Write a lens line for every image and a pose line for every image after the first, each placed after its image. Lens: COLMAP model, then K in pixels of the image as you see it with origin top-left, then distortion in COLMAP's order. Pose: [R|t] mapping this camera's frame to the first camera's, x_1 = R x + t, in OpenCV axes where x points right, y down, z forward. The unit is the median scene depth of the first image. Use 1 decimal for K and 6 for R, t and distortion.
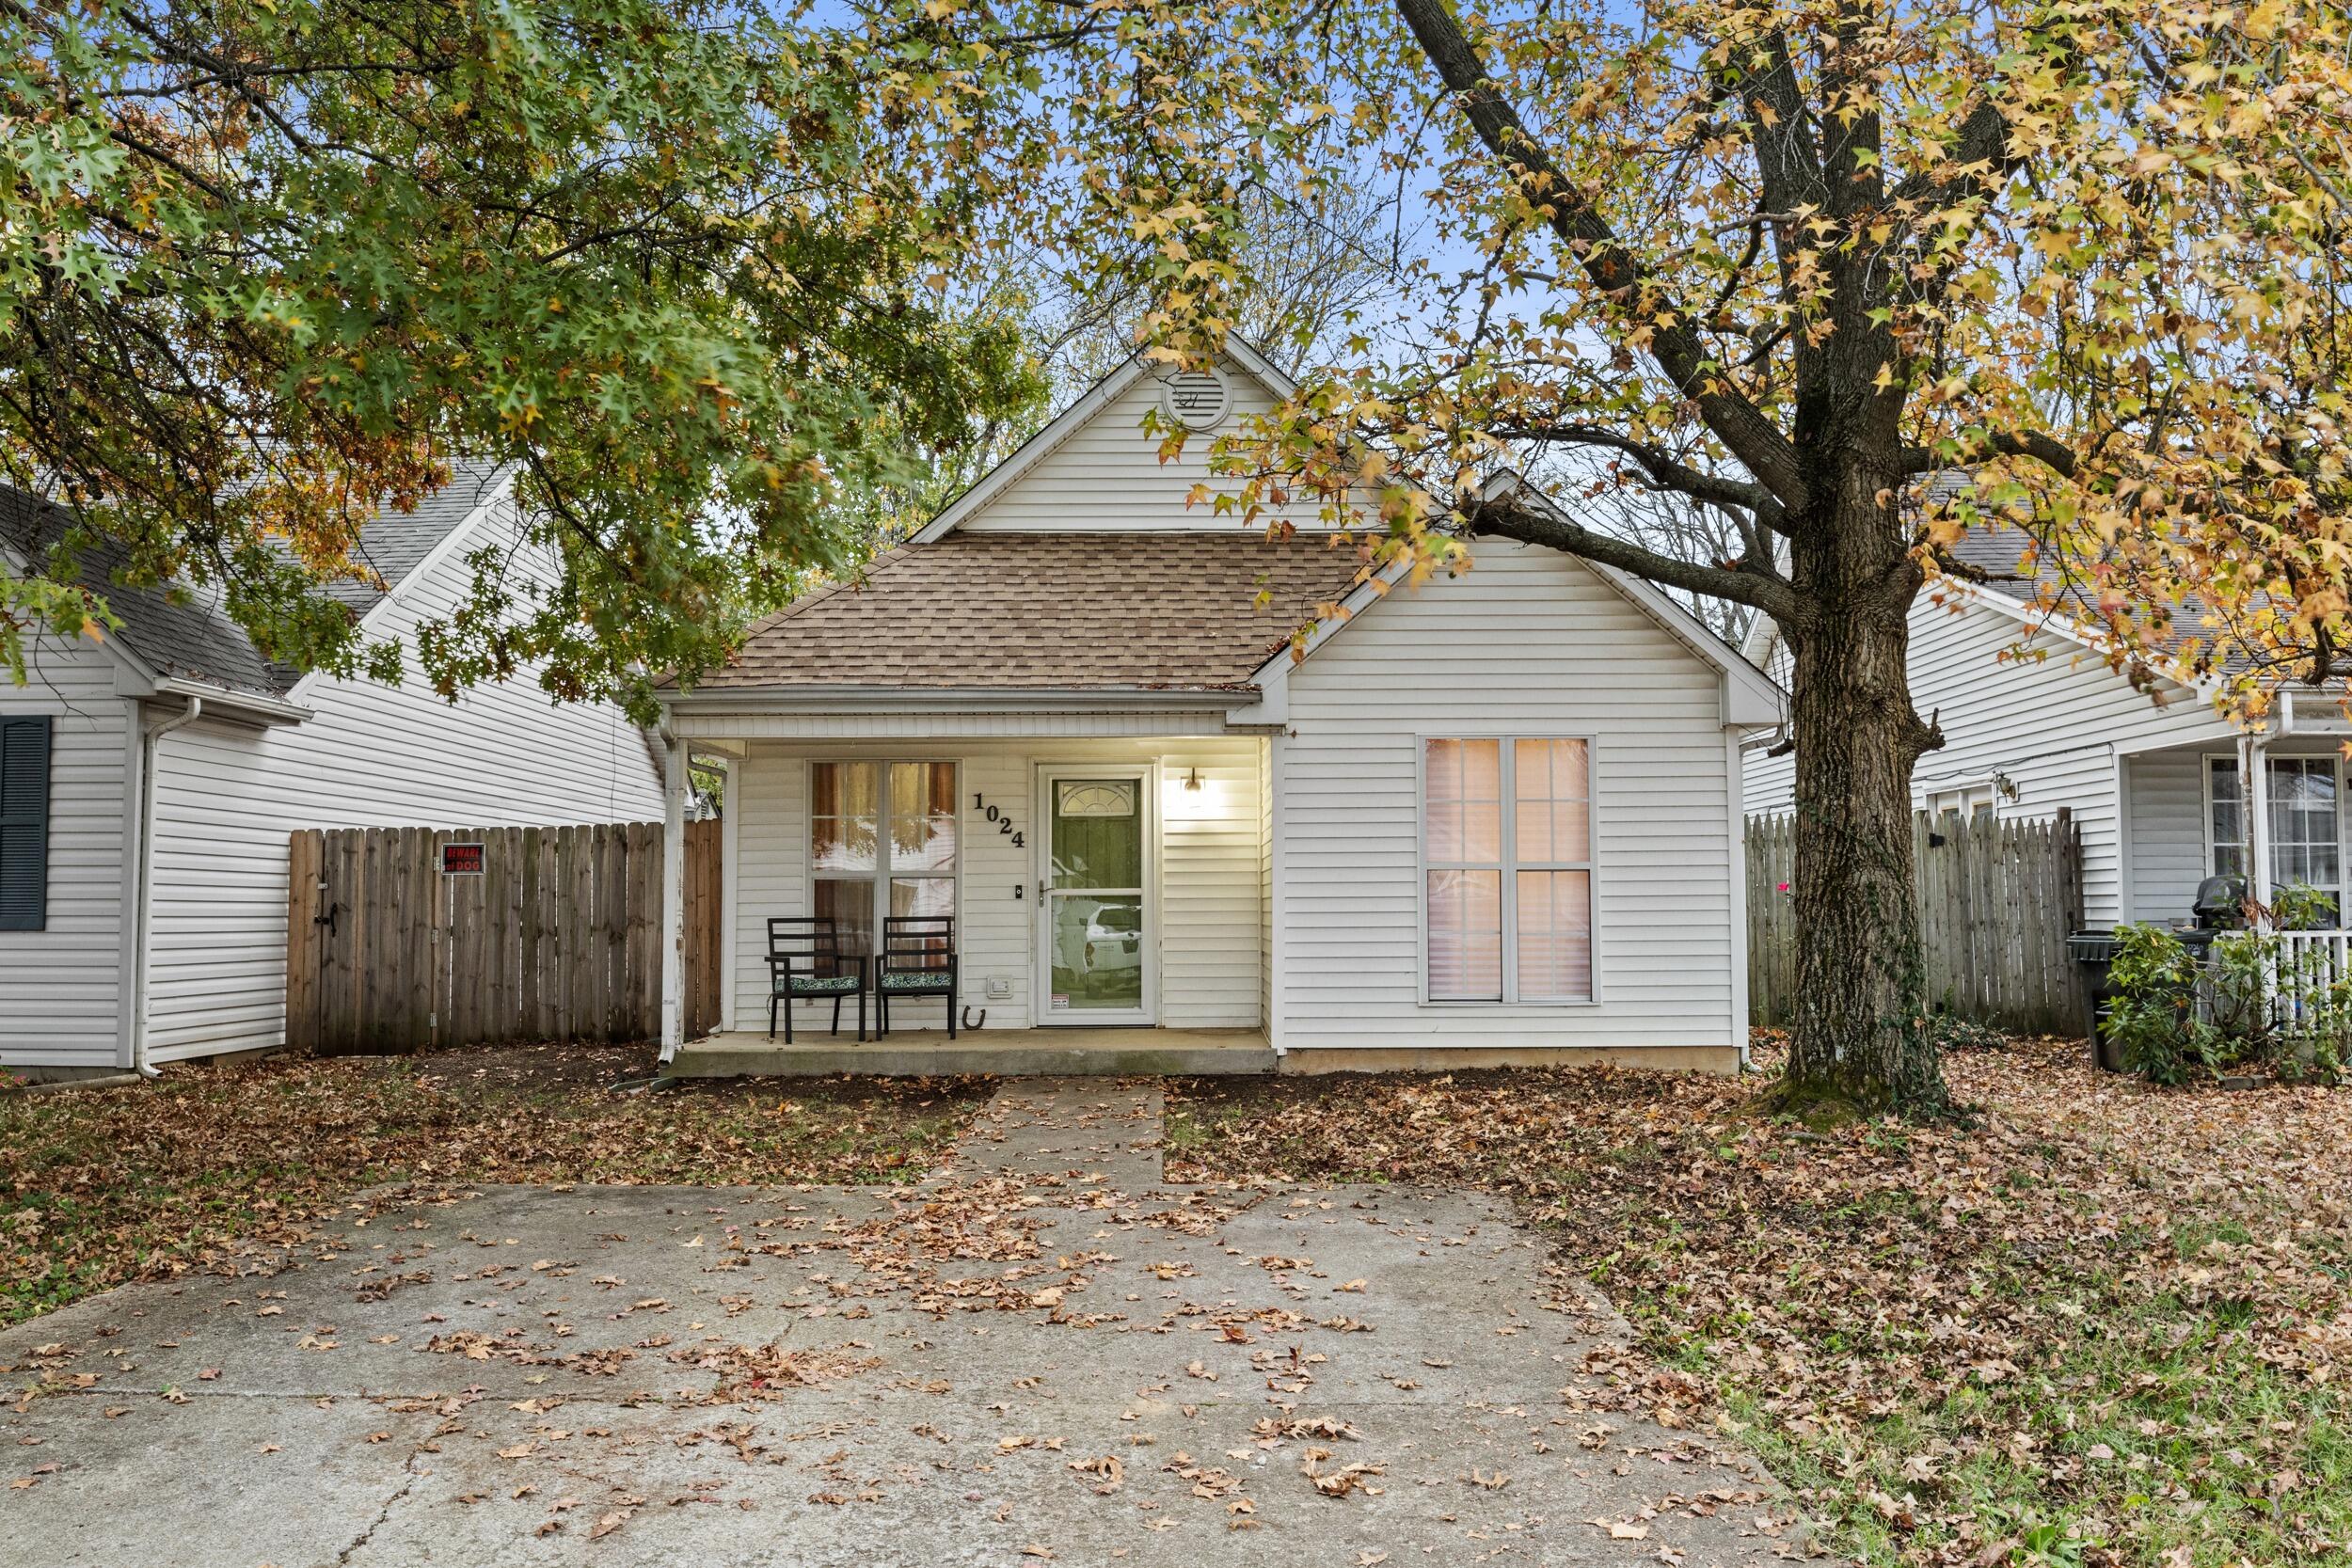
lens RADIAL K [[1942.9, 0, 1174.1], [0, 1942.9, 789.6], [0, 0, 1]] dist [-0.049689, 0.000493]
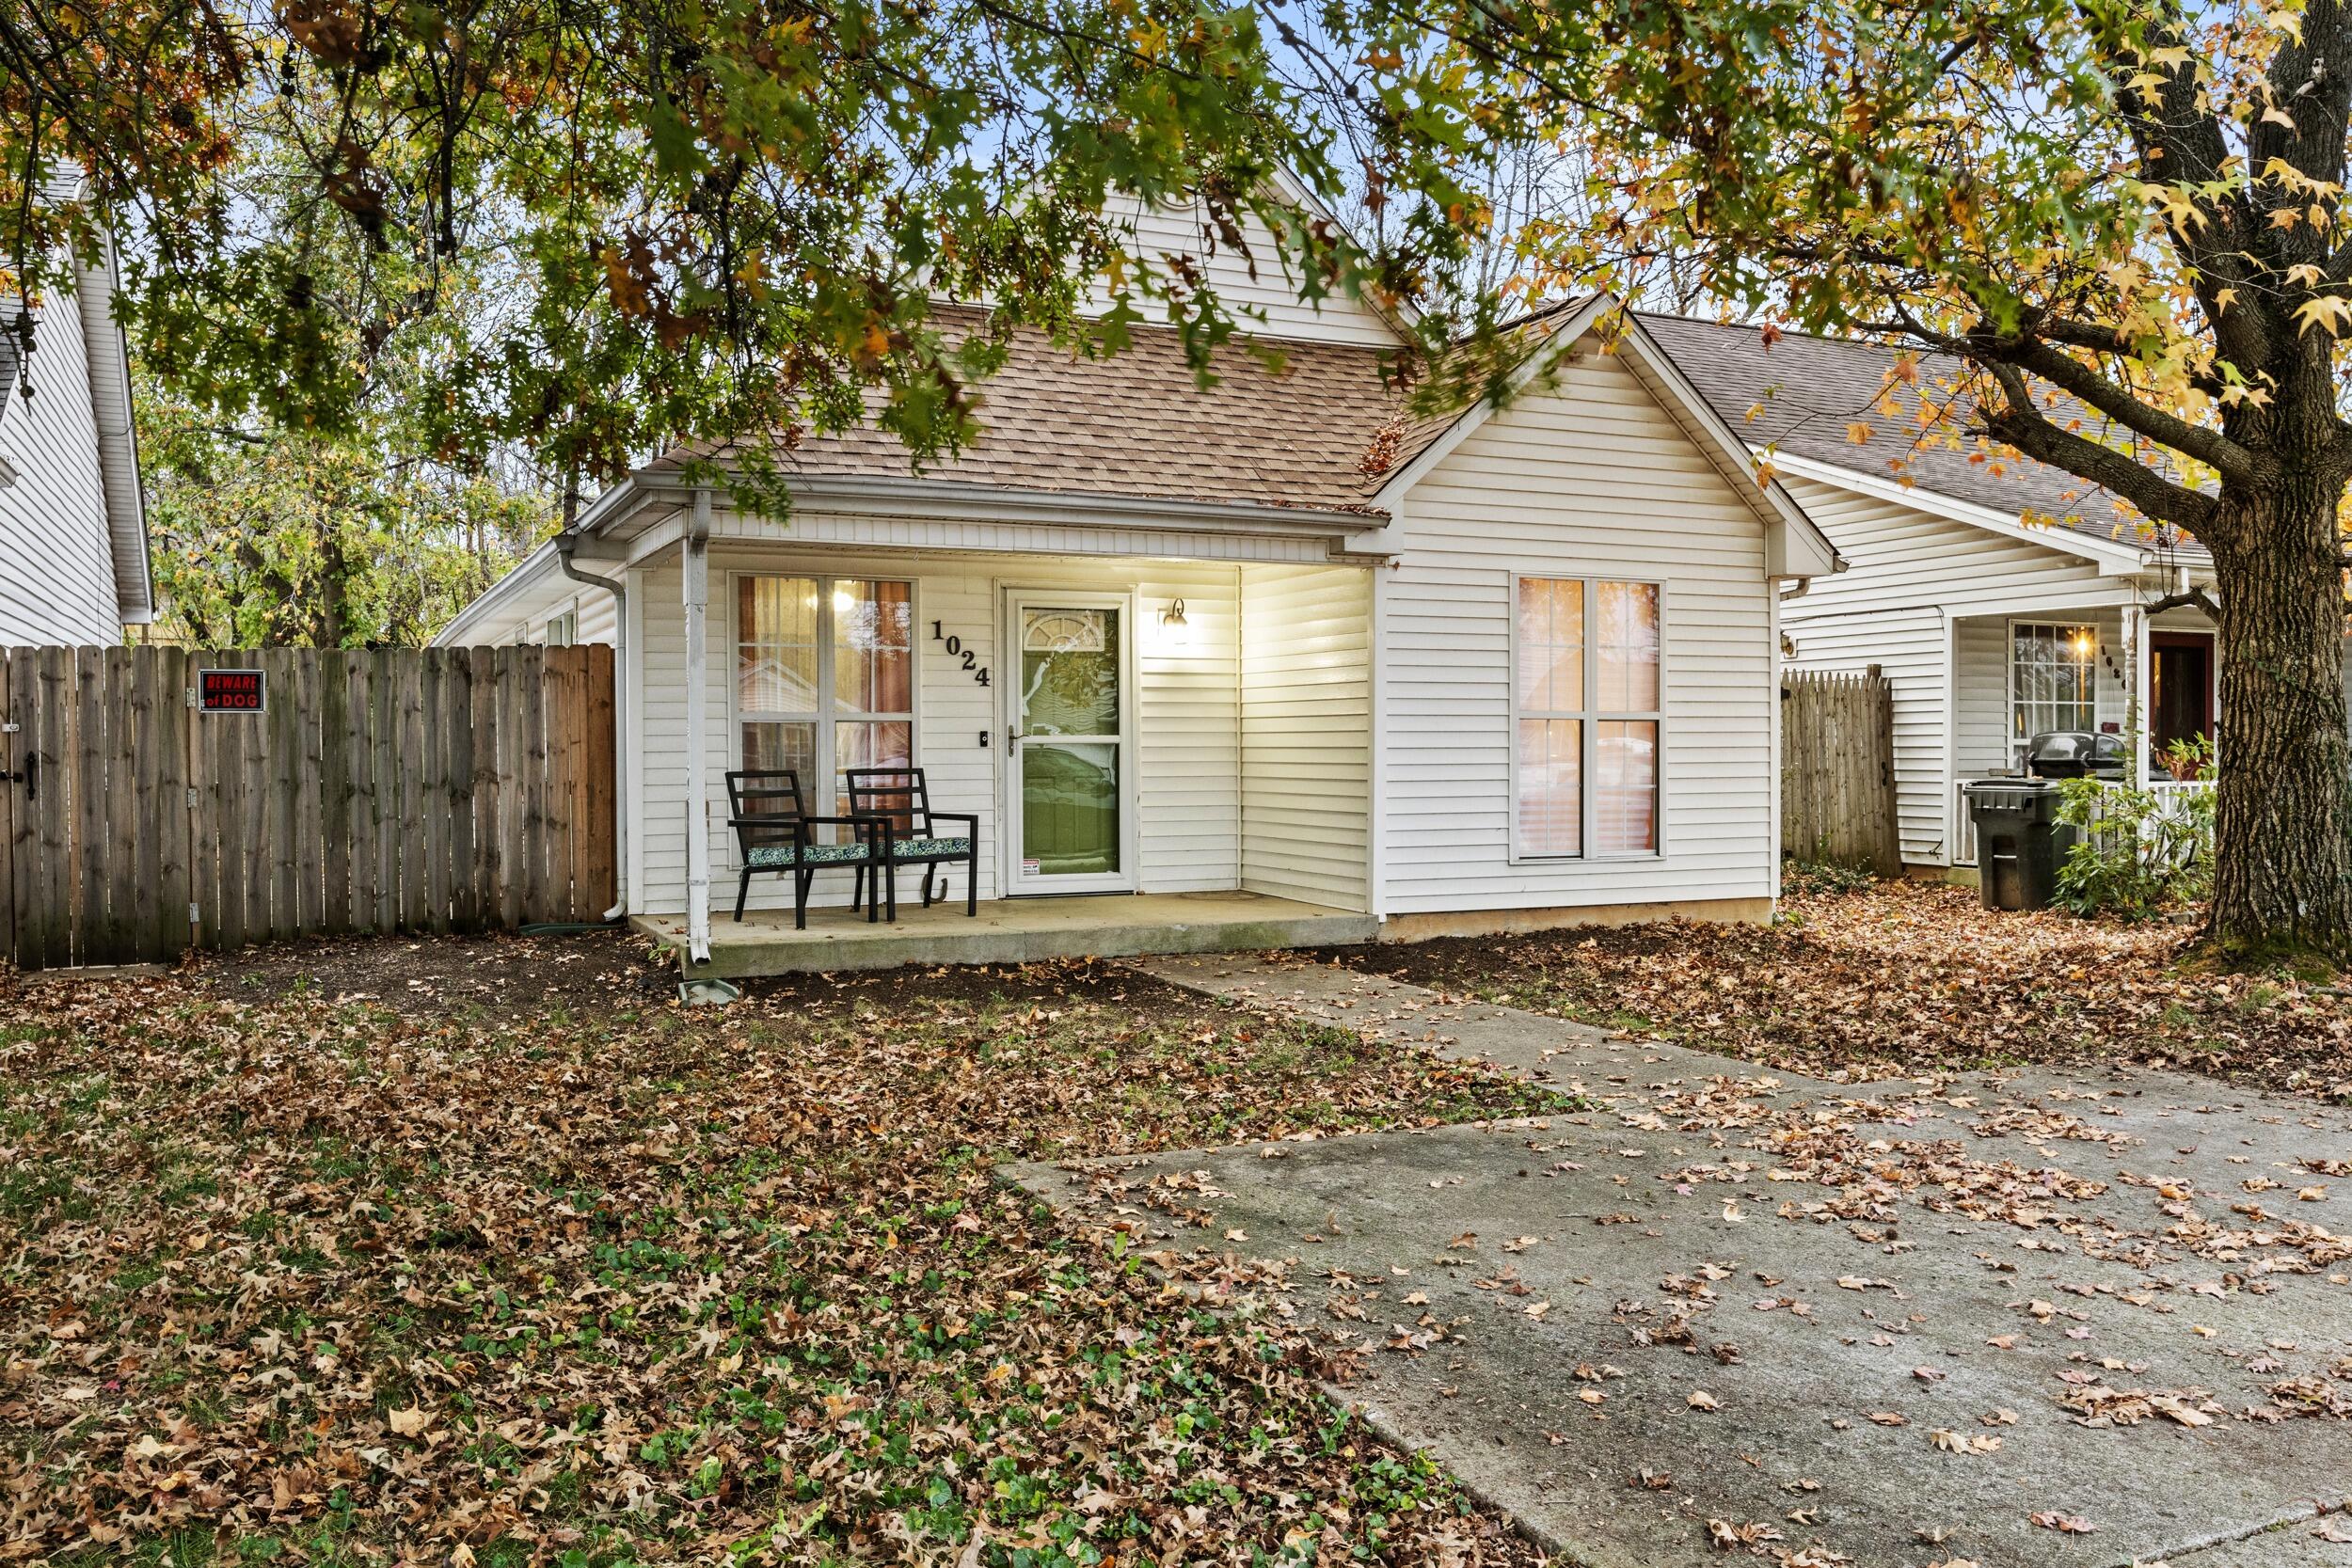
lens RADIAL K [[1942.9, 0, 1176.9], [0, 1942.9, 776.5], [0, 0, 1]] dist [-0.049689, 0.000493]
pose [[0.904785, -0.004039, 0.425850, -0.371874], [-0.028376, 0.997161, 0.069748, 0.007946], [-0.424922, -0.075191, 0.902102, 0.204597]]
